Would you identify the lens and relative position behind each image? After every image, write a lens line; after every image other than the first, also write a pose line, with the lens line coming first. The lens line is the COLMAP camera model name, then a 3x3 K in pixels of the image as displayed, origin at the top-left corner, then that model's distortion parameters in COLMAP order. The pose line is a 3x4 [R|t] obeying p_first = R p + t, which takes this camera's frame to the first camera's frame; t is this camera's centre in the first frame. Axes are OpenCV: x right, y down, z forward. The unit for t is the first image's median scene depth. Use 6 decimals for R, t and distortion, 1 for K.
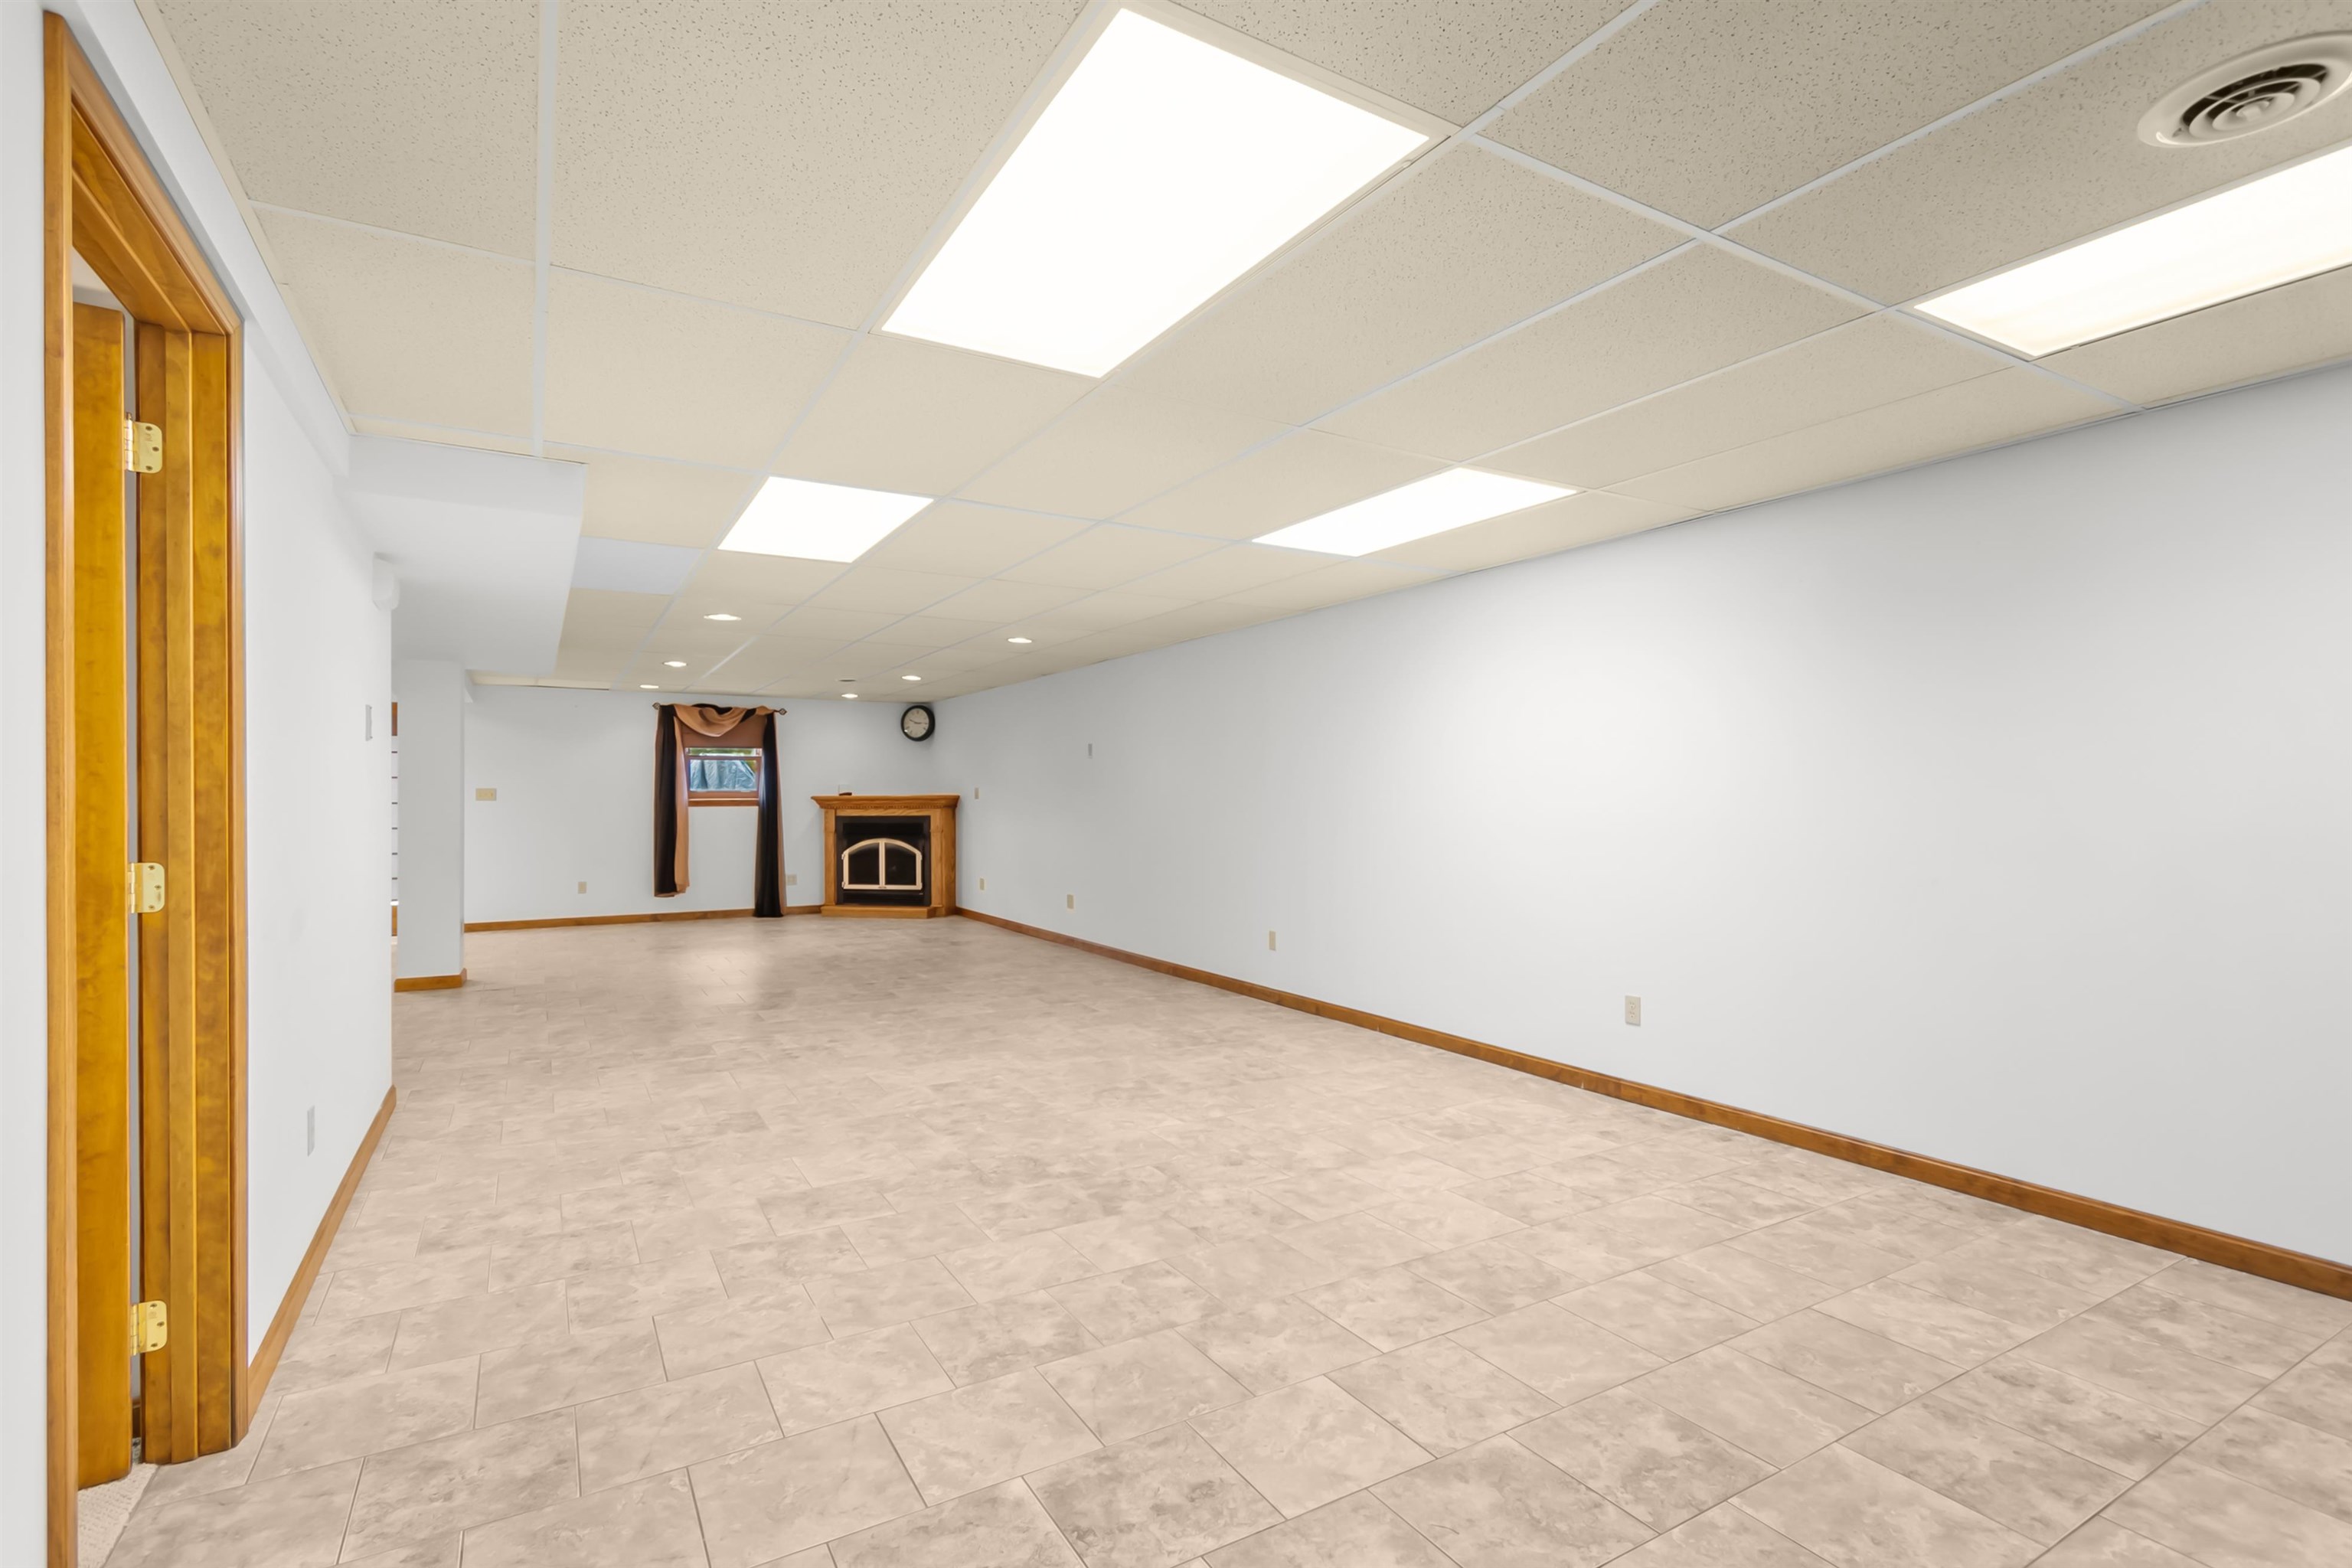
lens RADIAL K [[1066.0, 0, 1172.6], [0, 1066.0, 784.7], [0, 0, 1]] dist [0.003849, -0.002244]
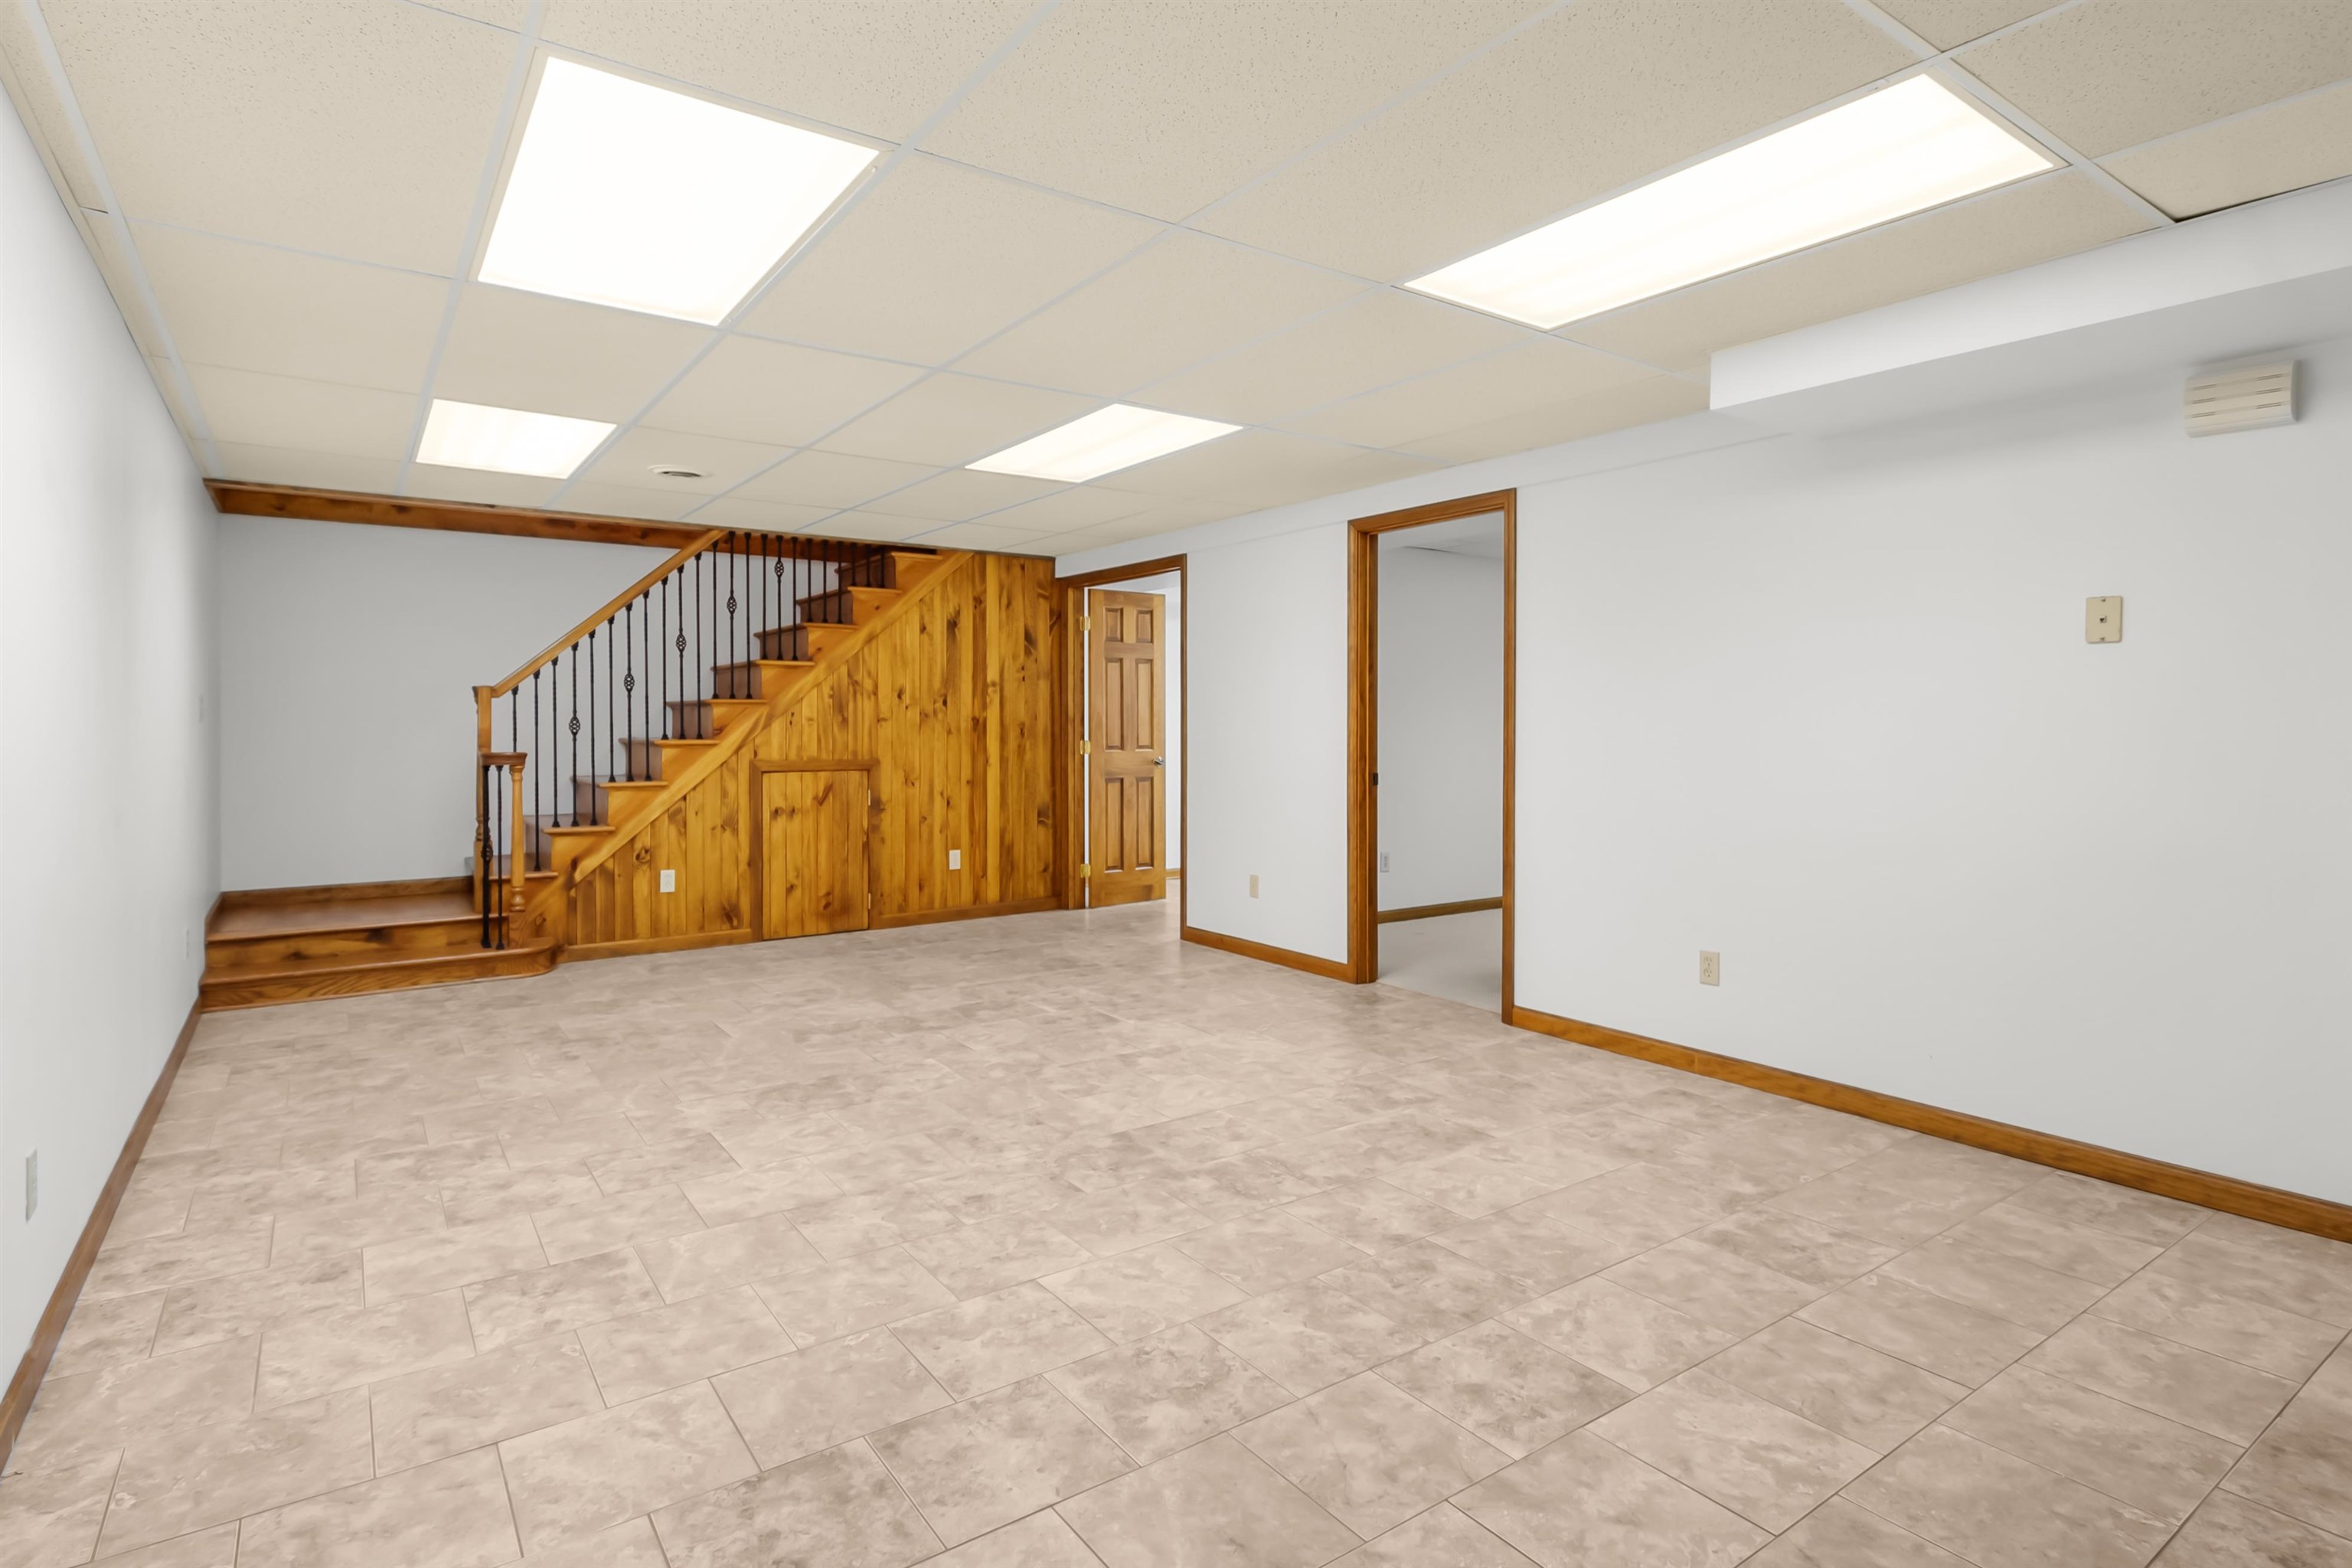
lens RADIAL K [[1179.4, 0, 1185.5], [0, 1179.4, 768.2], [0, 0, 1]] dist [-0.002572, -0.000994]
pose [[-0.995435, 0.002718, -0.095398, -0.011637], [0.000314, 0.999682, 0.025201, 0.028431], [0.095437, 0.025056, -0.995120, 1.920643]]
